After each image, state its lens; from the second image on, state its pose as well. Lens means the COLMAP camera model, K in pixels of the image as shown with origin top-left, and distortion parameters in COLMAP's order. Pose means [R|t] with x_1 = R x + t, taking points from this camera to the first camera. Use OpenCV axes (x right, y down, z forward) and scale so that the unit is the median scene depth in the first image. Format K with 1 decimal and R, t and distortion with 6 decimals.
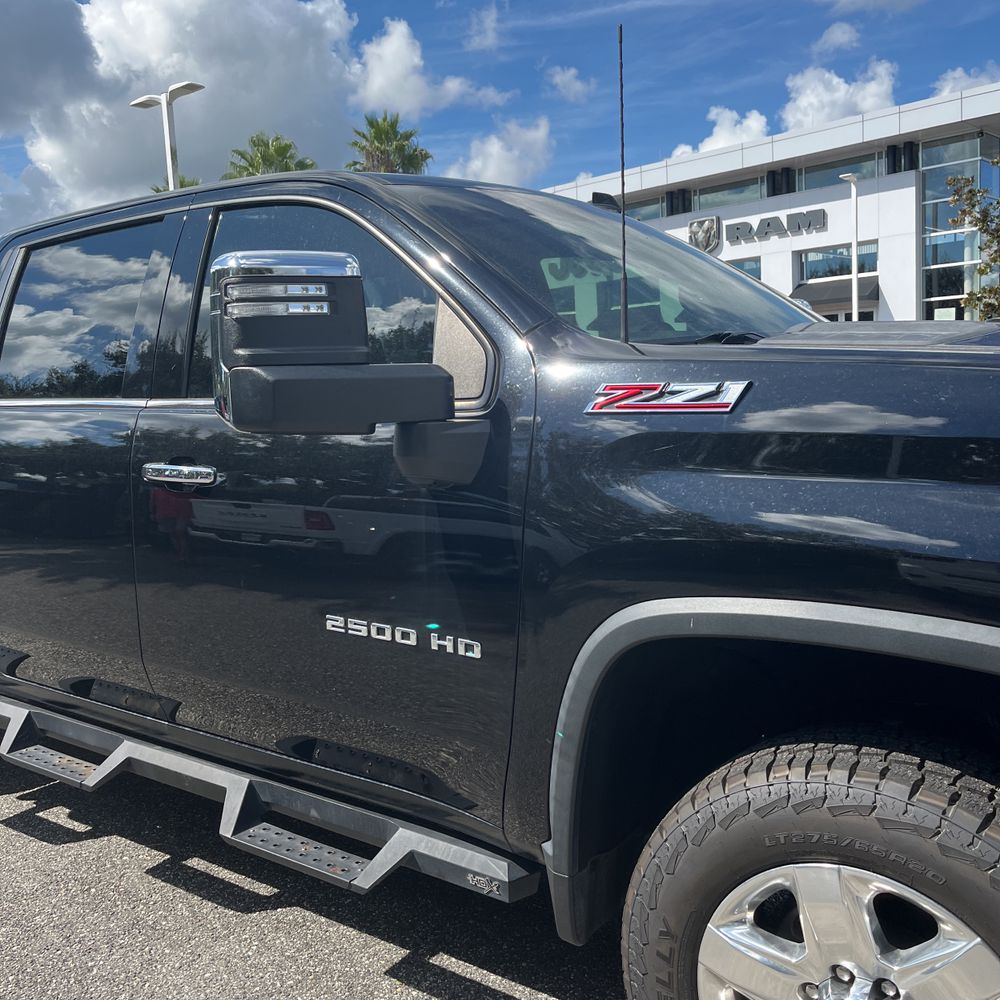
lens RADIAL K [[1010.8, 0, 514.0], [0, 1010.8, 500.0], [0, 0, 1]] dist [0.044813, -0.037445]
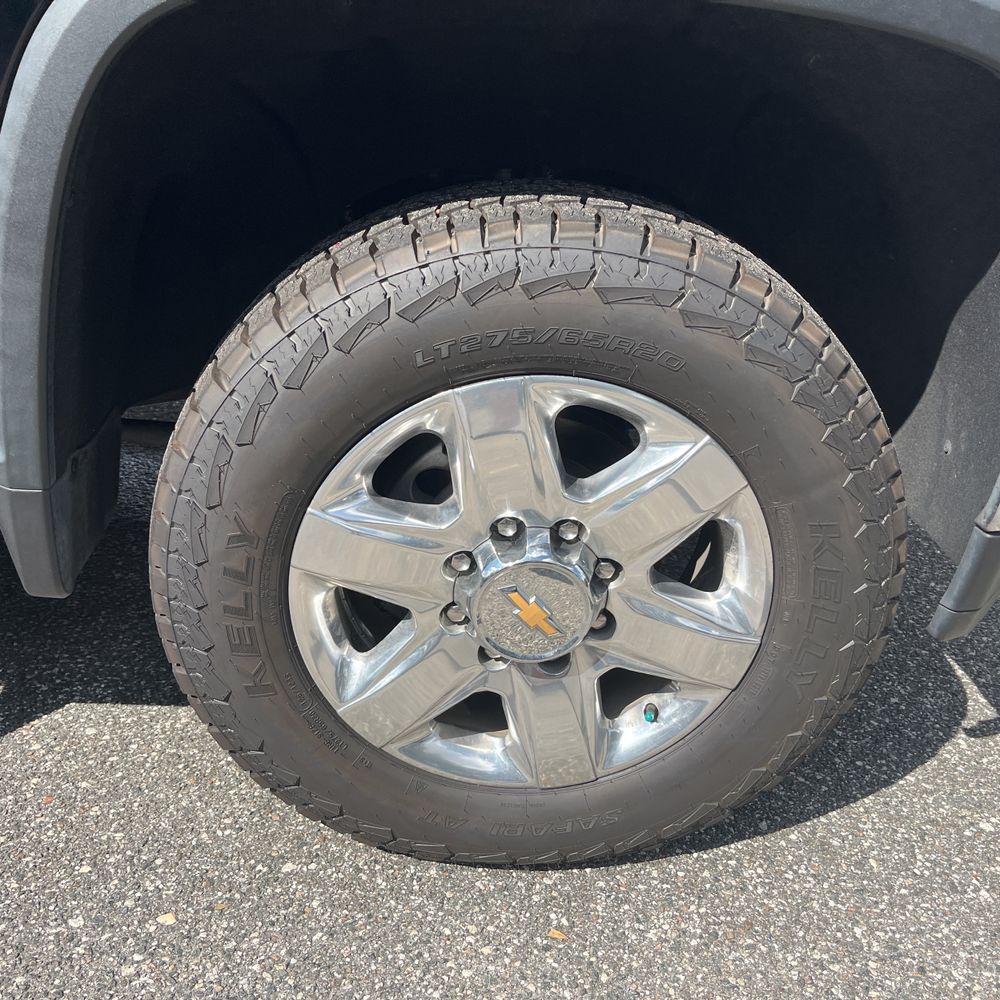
lens RADIAL K [[1019.8, 0, 498.1], [0, 1019.8, 499.8], [0, 0, 1]] dist [0.025012, -0.030722]
pose [[0.783252, -0.202421, 0.587828, -0.082425], [-0.020078, 0.936782, 0.349338, 0.169169], [-0.621380, -0.285422, 0.729672, 0.420336]]
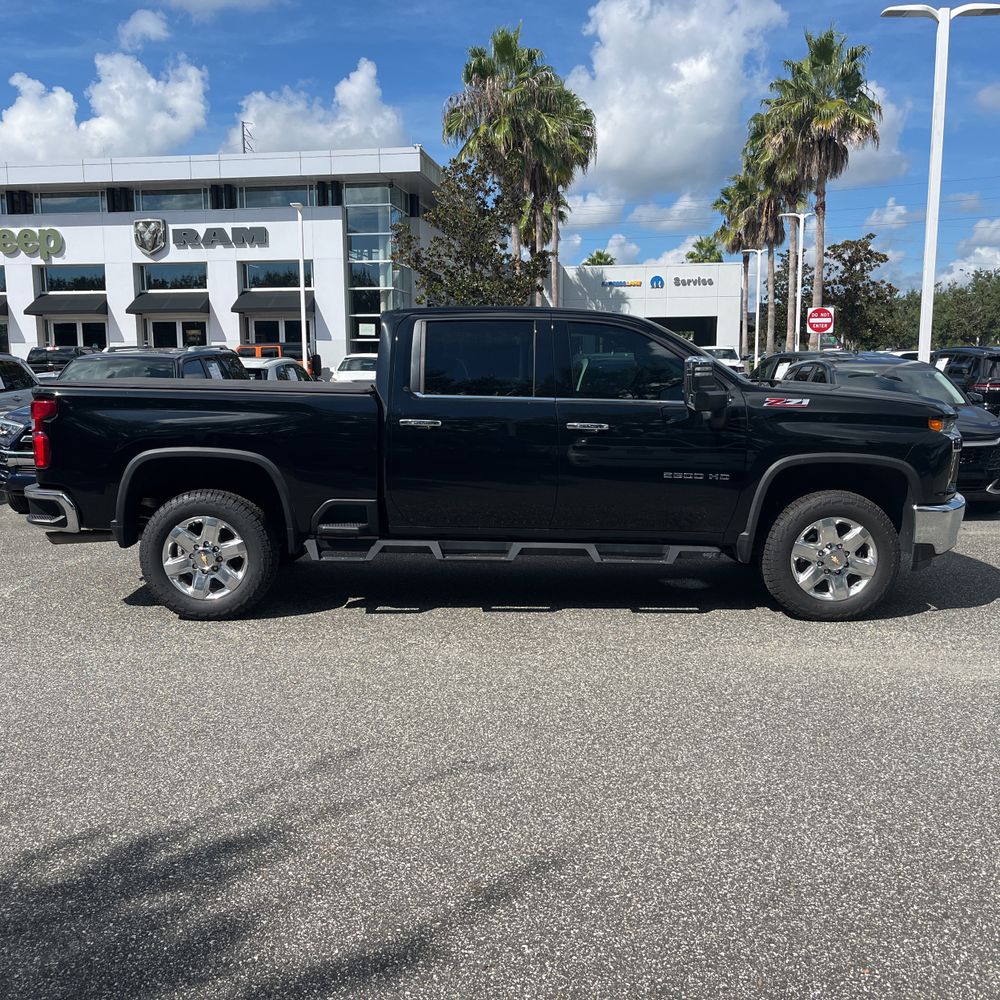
lens RADIAL K [[1019.8, 0, 498.1], [0, 1019.8, 499.8], [0, 0, 1]] dist [0.025012, -0.030722]
pose [[0.814683, -0.030739, 0.579091, -2.657156], [0.028248, 0.999512, 0.013316, 0.161151], [-0.579218, 0.005510, 0.815154, -1.334502]]
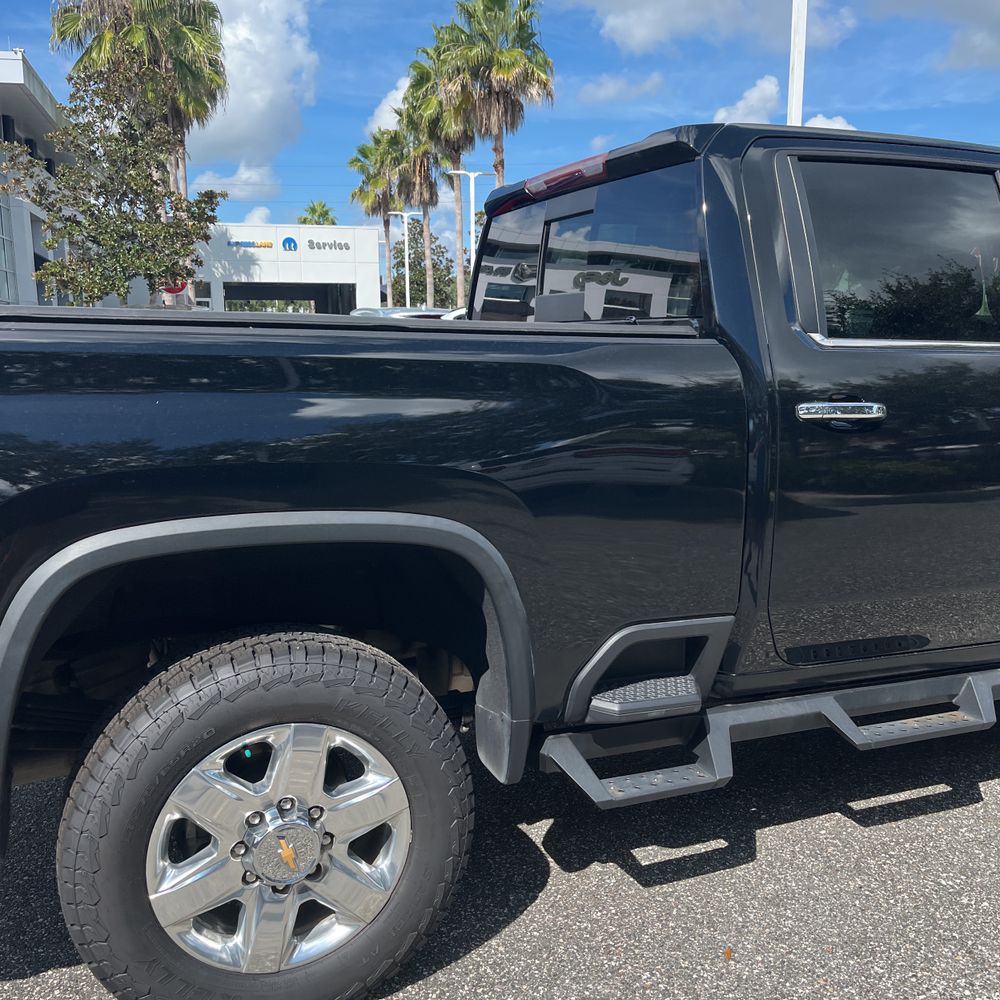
lens RADIAL K [[1023.5, 0, 508.3], [0, 1023.5, 501.5], [0, 0, 1]] dist [0.014919, 0.008420]
pose [[0.523292, -0.088632, 0.847531, -2.245106], [0.070482, 0.995670, 0.060606, -0.063547], [-0.849233, 0.028021, 0.527274, 1.357756]]
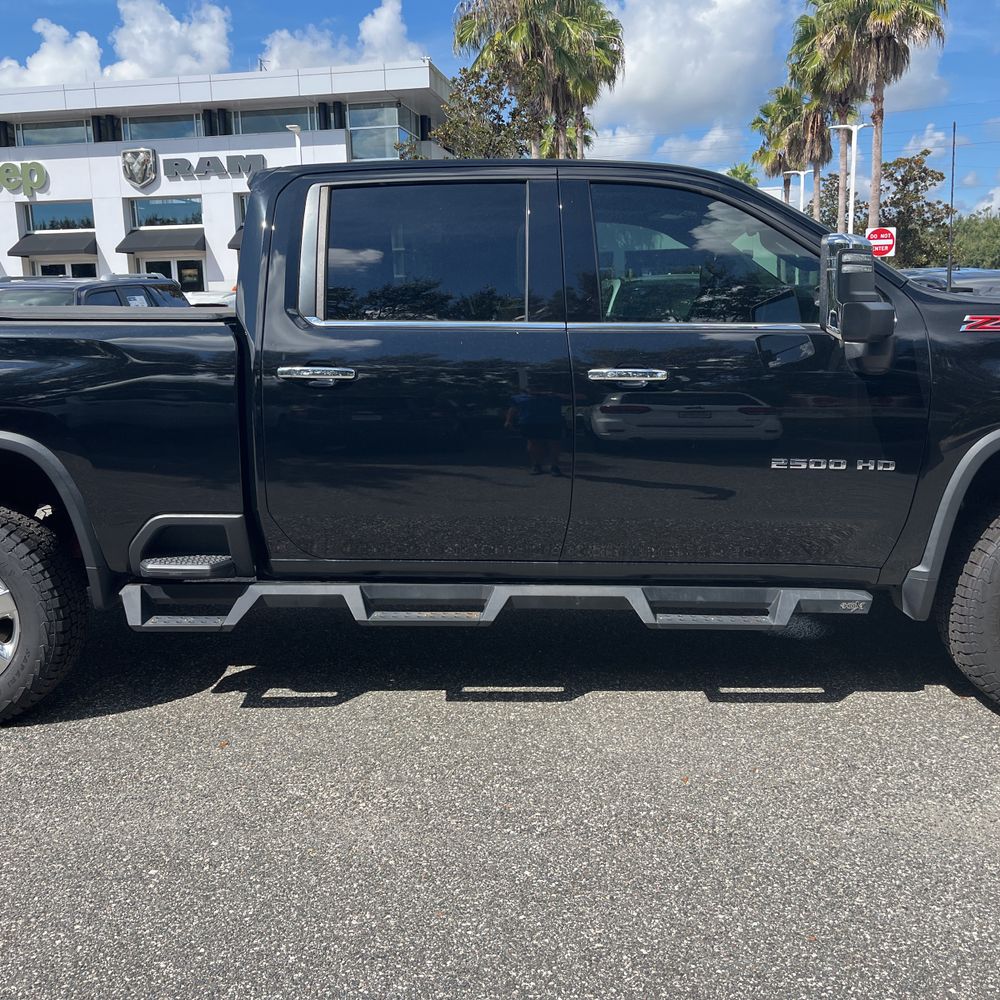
lens RADIAL K [[1014.5, 0, 487.8], [0, 1014.5, 488.0], [0, 0, 1]] dist [0.036715, -0.033672]
pose [[0.837133, -0.067850, 0.542775, -1.586604], [0.043283, 0.997382, 0.057922, 0.051850], [-0.545284, -0.024995, 0.837879, -0.111539]]
